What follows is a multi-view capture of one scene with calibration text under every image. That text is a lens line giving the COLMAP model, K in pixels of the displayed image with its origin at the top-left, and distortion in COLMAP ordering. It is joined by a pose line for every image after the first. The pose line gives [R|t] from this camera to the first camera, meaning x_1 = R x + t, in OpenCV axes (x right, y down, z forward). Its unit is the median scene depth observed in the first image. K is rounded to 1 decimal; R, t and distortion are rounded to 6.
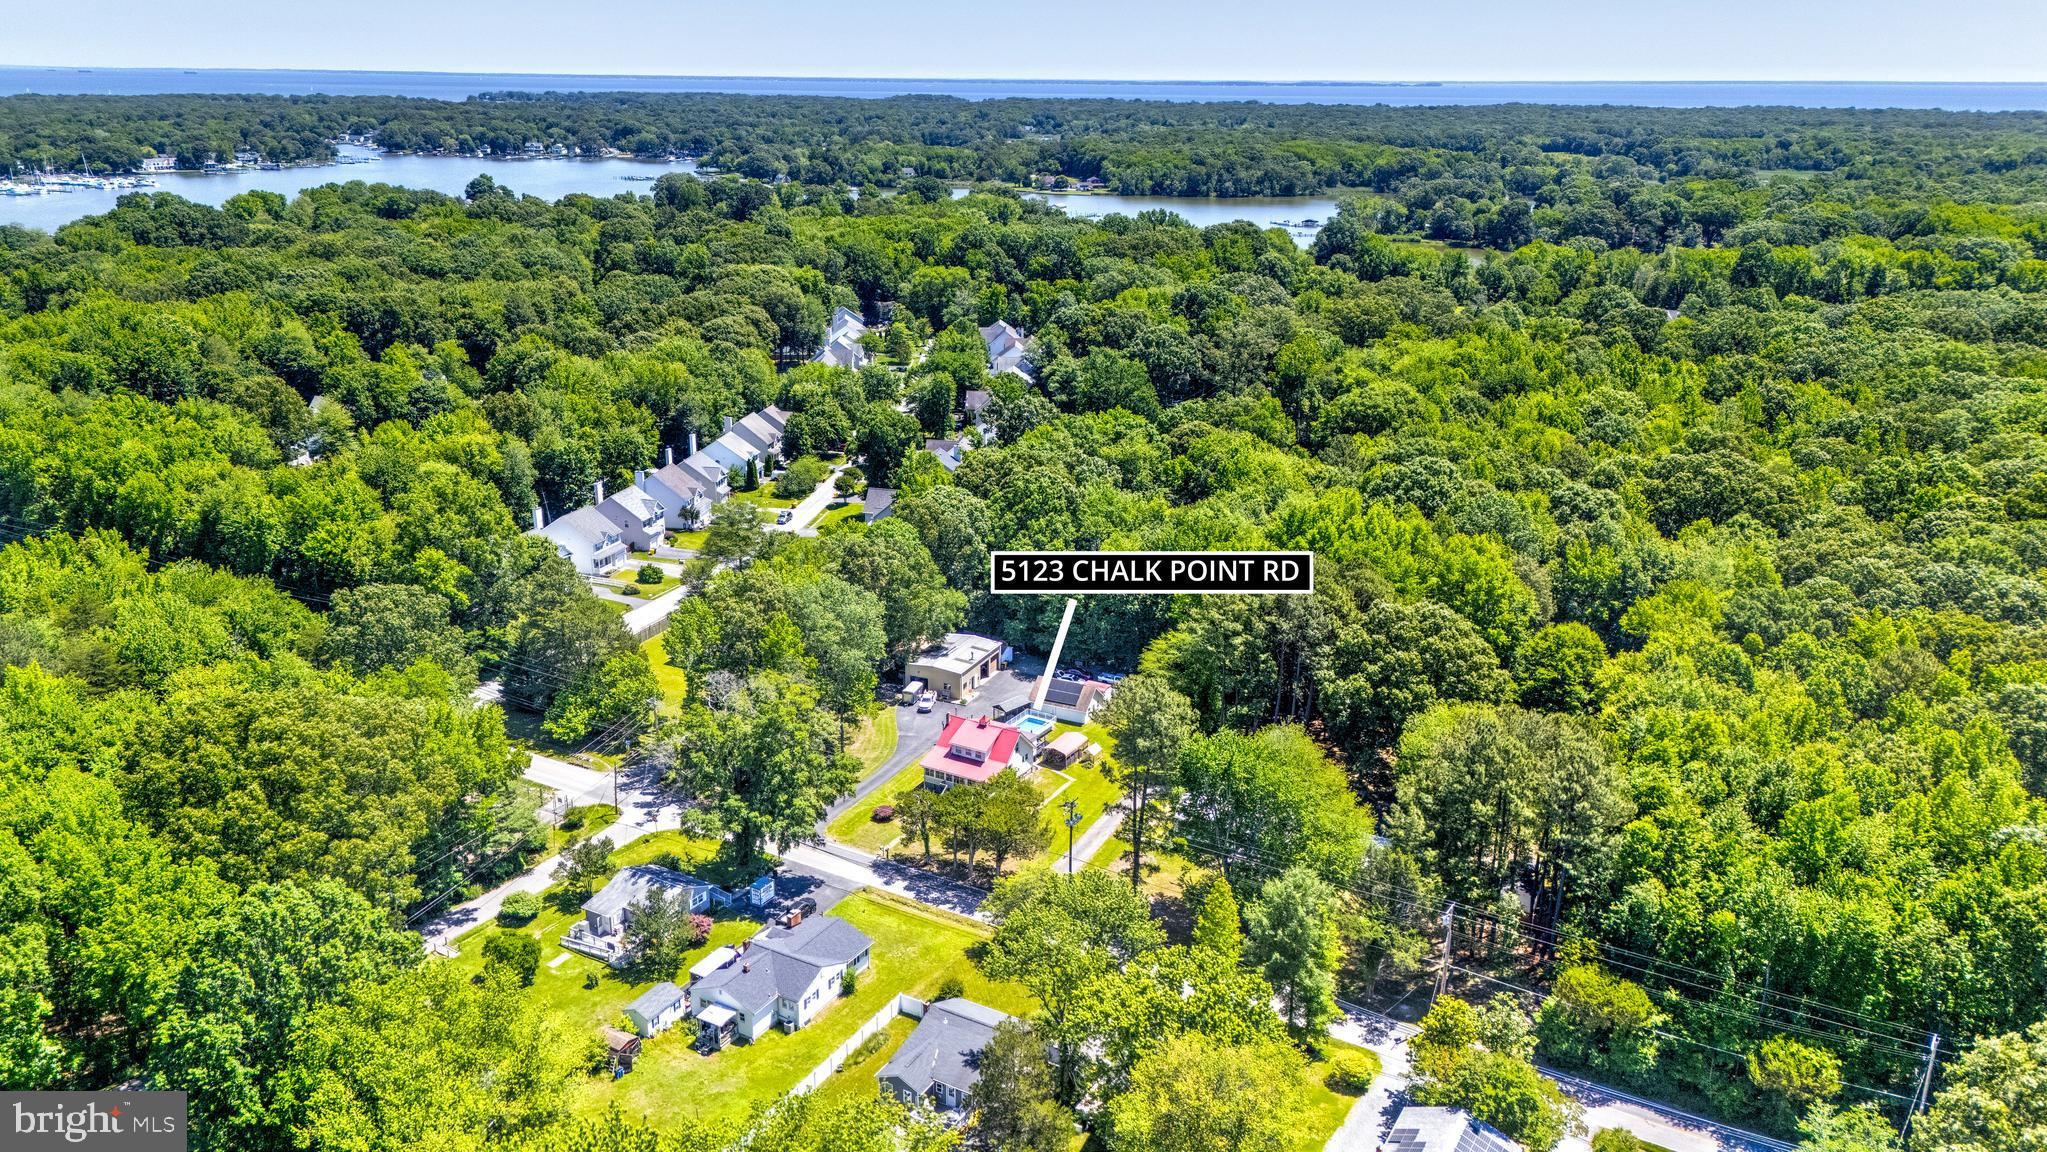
lens RADIAL K [[1504.0, 0, 1019.4], [0, 1504.0, 570.5], [0, 0, 1]] dist [0.041292, -0.017818]
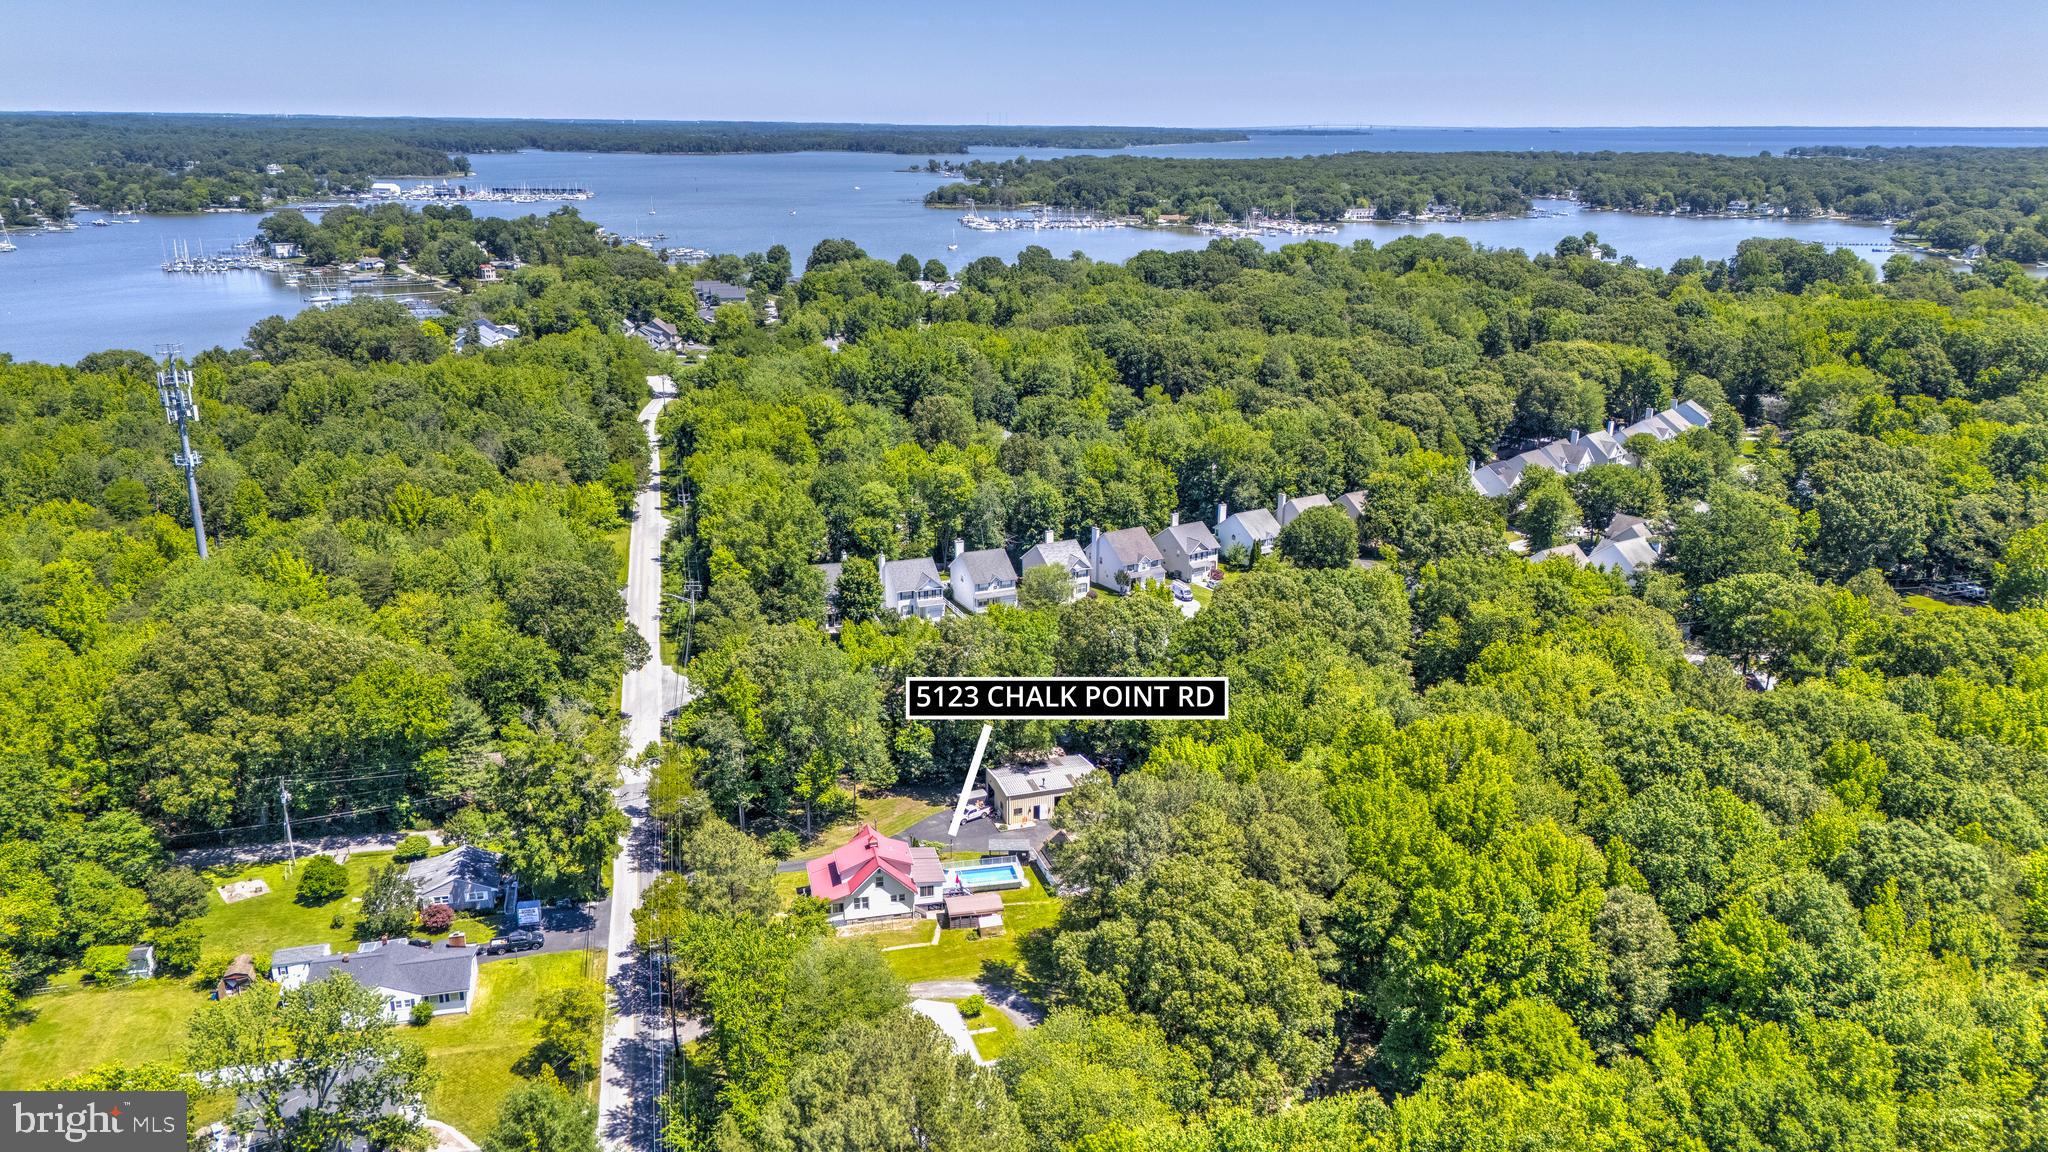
lens RADIAL K [[1504.7, 0, 1028.6], [0, 1504.7, 569.4], [0, 0, 1]] dist [0.041292, -0.017818]
pose [[0.692085, 0.199158, -0.693797, 0.561986], [-0.222893, 0.973174, 0.057011, -0.115960], [0.686540, 0.115186, 0.717911, 0.346530]]
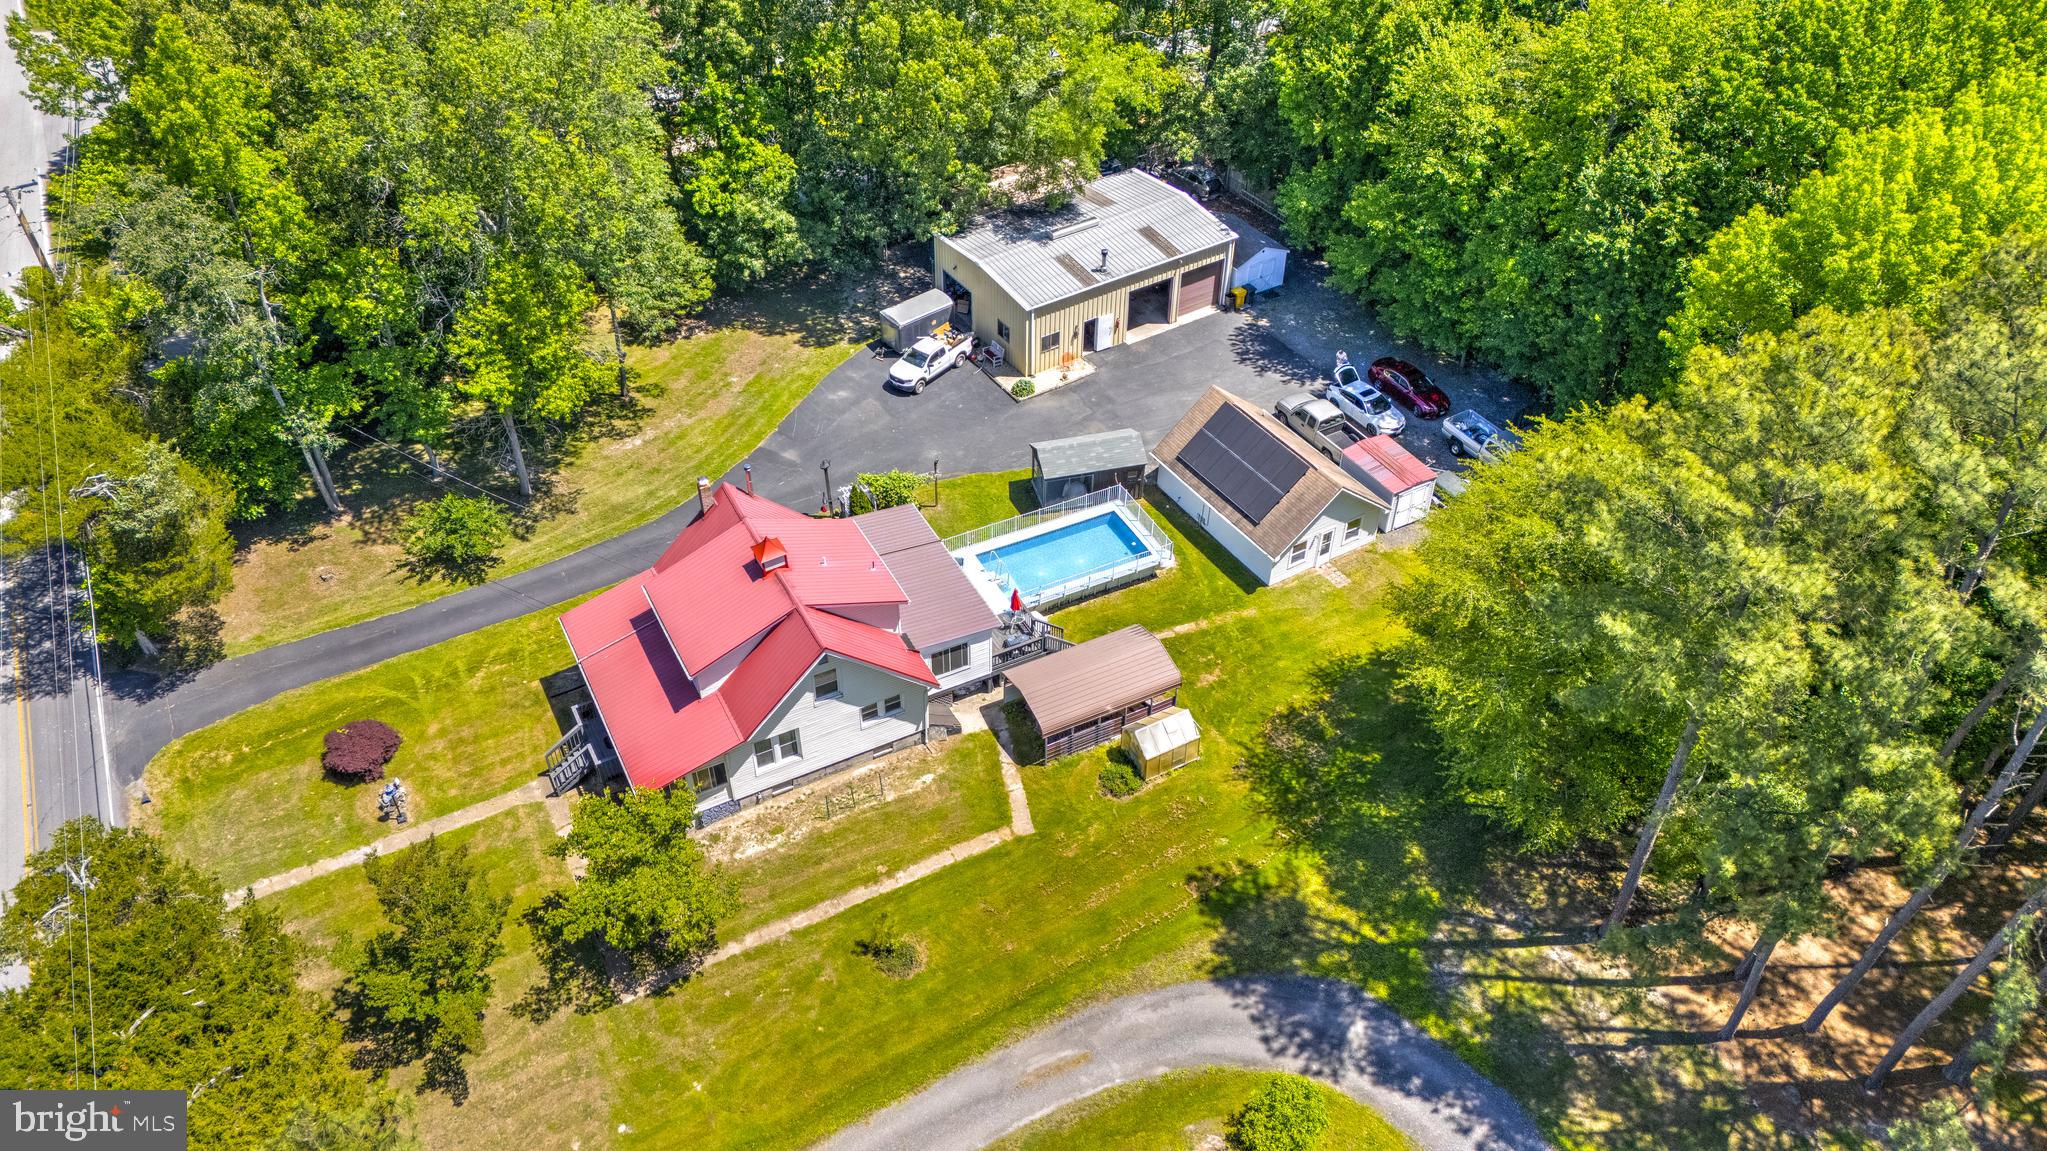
lens RADIAL K [[1504.0, 0, 1028.5], [0, 1504.0, 593.0], [0, 0, 1]] dist [0.041292, -0.017818]
pose [[0.855067, 0.346995, -0.385299, 0.117519], [-0.165397, 0.886786, 0.431573, -0.023538], [0.491431, -0.305296, 0.815653, 0.690811]]
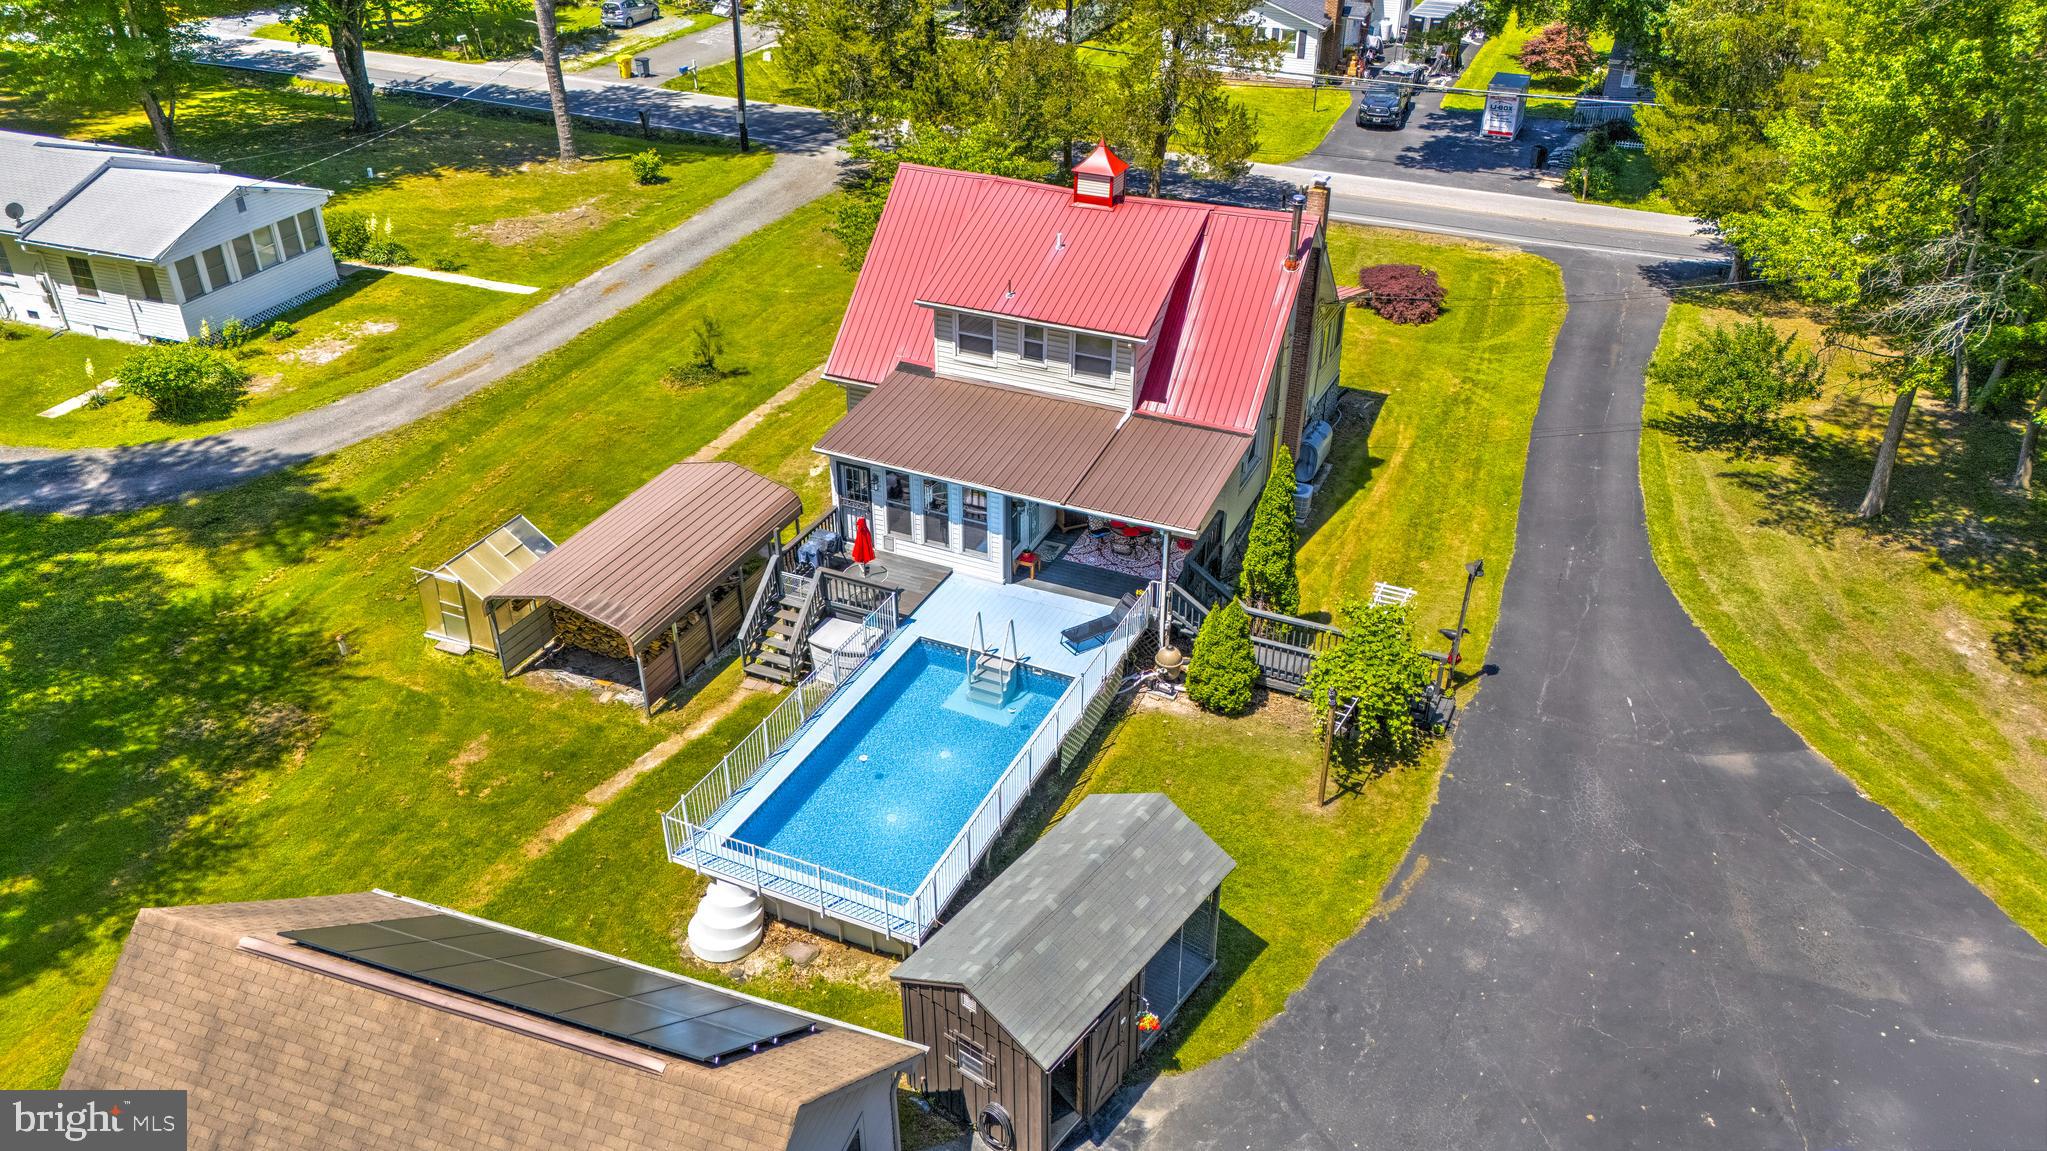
lens RADIAL K [[1504.0, 0, 1018.5], [0, 1504.0, 589.4], [0, 0, 1]] dist [0.041292, -0.017818]
pose [[-0.993171, 0.051845, -0.104518, 0.007696], [-0.045757, 0.650979, 0.757716, -0.005674], [0.107323, 0.757324, -0.644161, 1.015716]]
